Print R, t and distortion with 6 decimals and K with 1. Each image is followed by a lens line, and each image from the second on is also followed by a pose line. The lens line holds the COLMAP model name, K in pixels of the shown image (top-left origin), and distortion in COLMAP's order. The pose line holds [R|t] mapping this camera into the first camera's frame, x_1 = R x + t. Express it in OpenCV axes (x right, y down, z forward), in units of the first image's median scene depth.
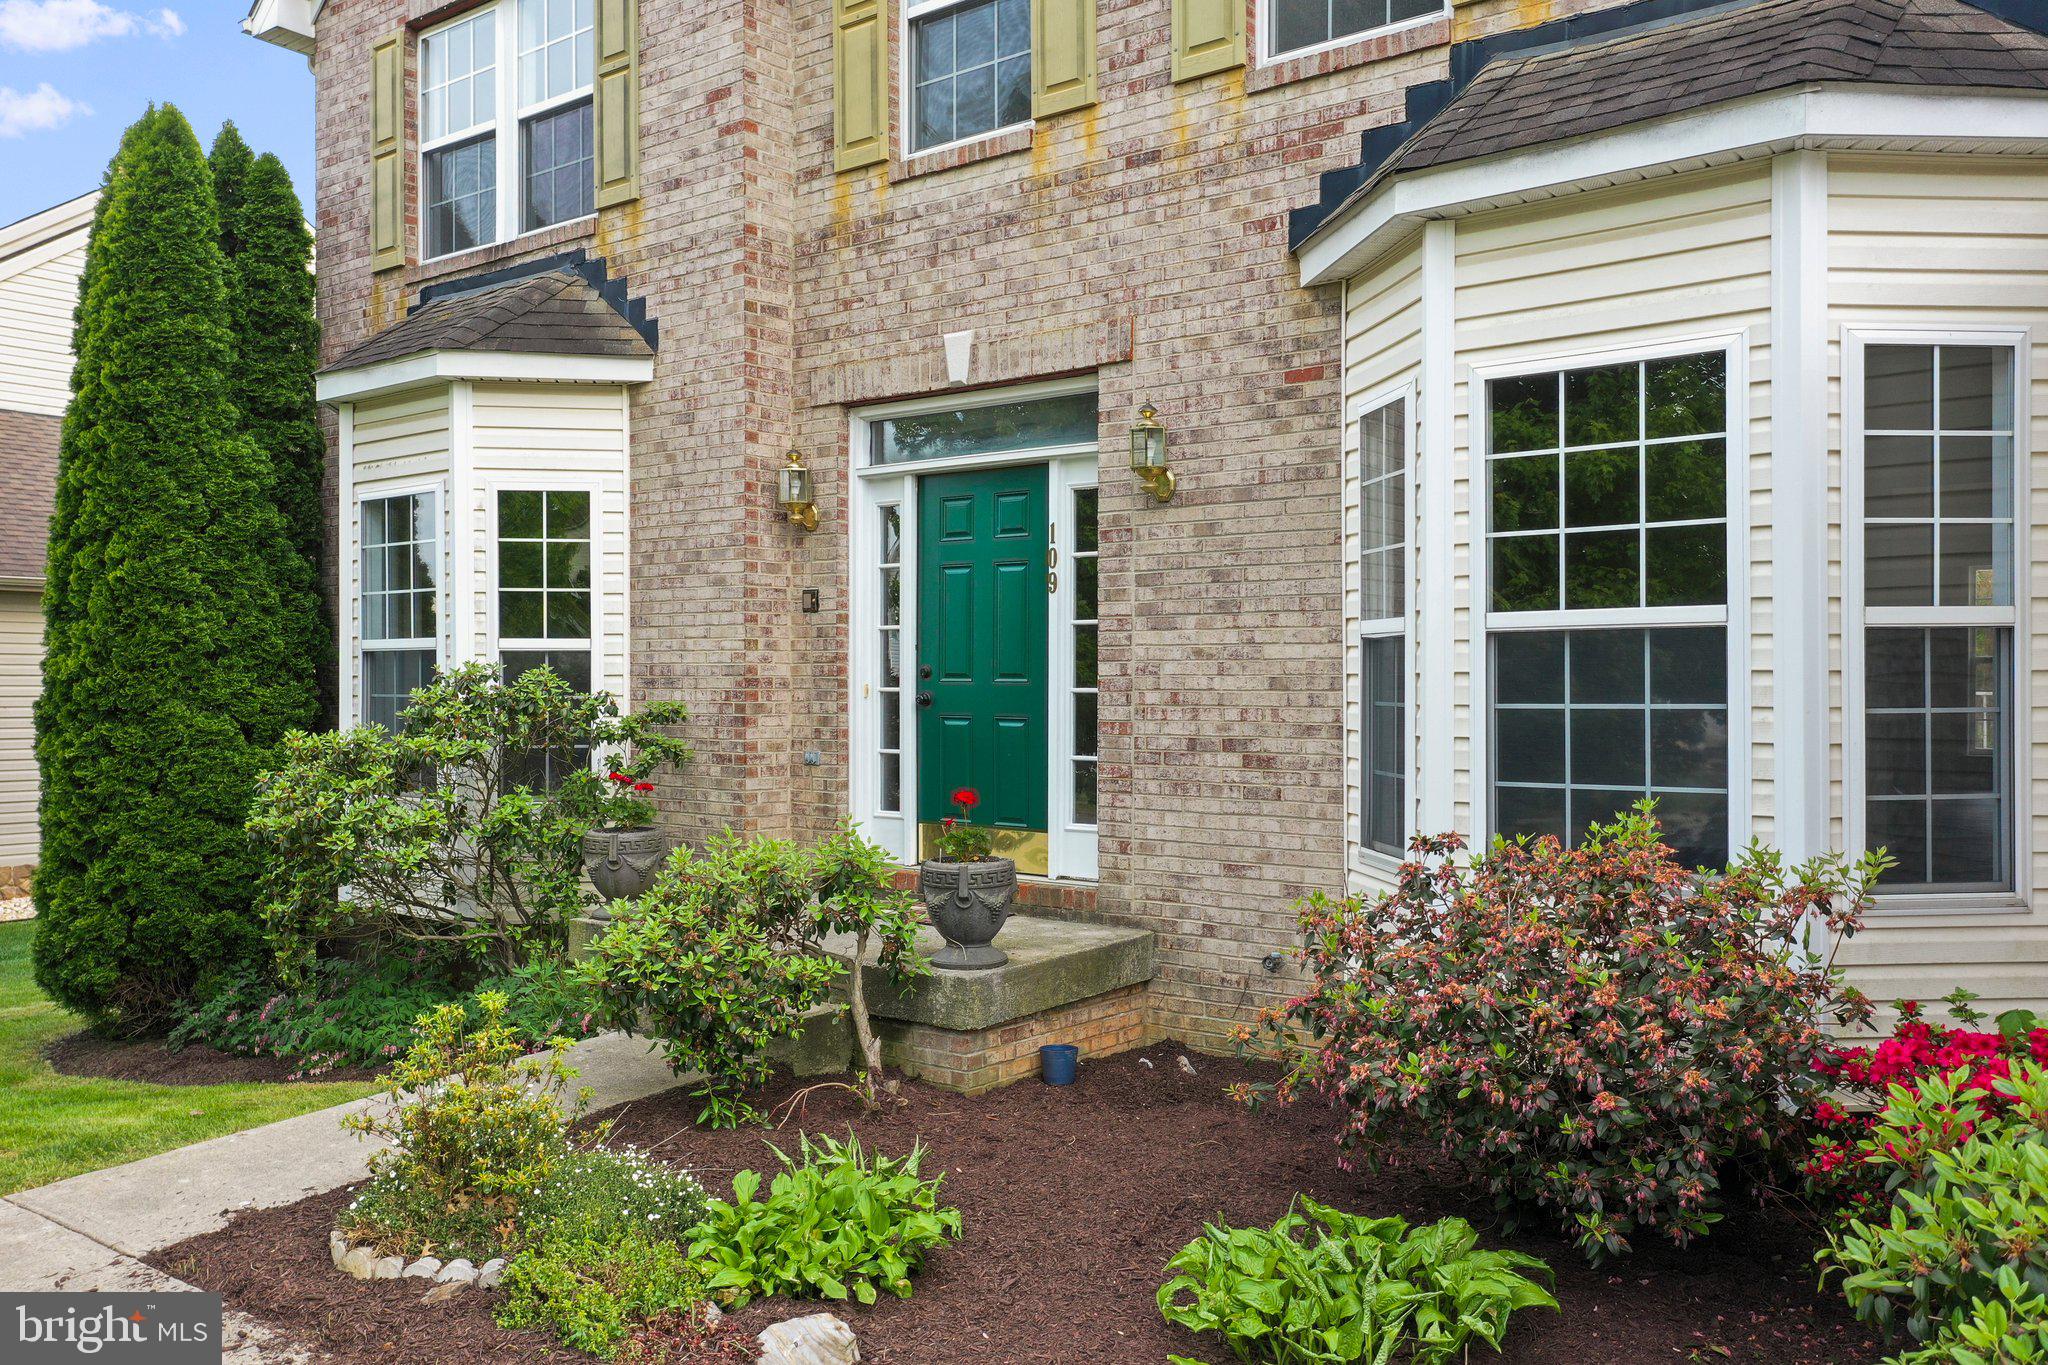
lens RADIAL K [[1735.6, 0, 1117.2], [0, 1735.6, 696.2], [0, 0, 1]] dist [-0.003359, 0.008825]
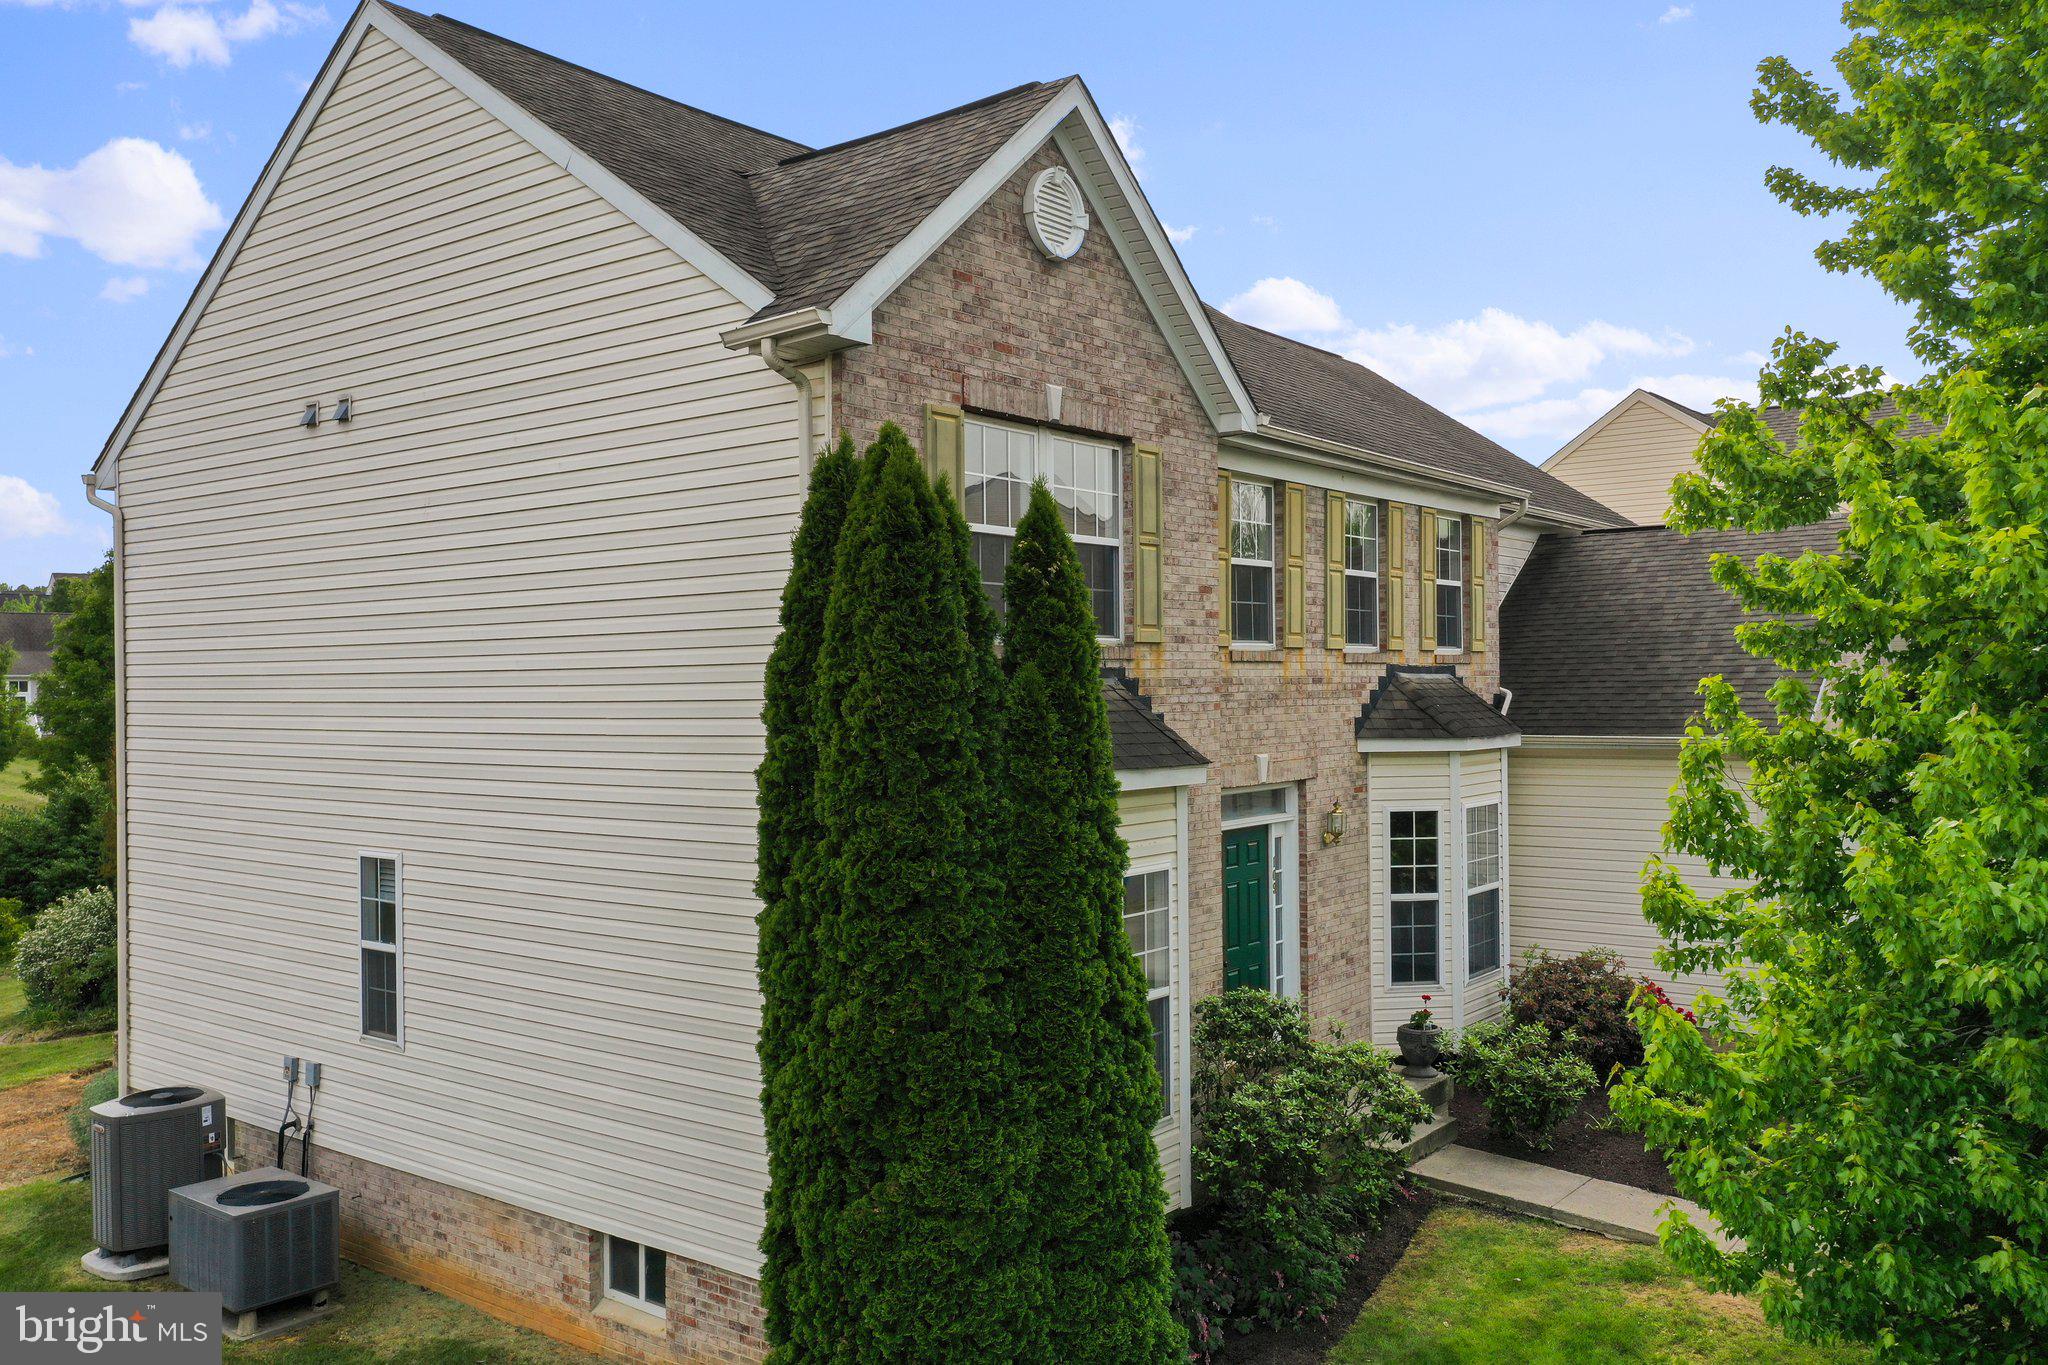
lens RADIAL K [[1735.6, 0, 966.8], [0, 1735.6, 650.5], [0, 0, 1]] dist [-0.003359, 0.008825]
pose [[-0.015776, 0.008644, 0.999838, -1.897243], [0.010831, 0.999905, -0.008474, -0.307246], [-0.999817, 0.010696, -0.015868, 1.340516]]
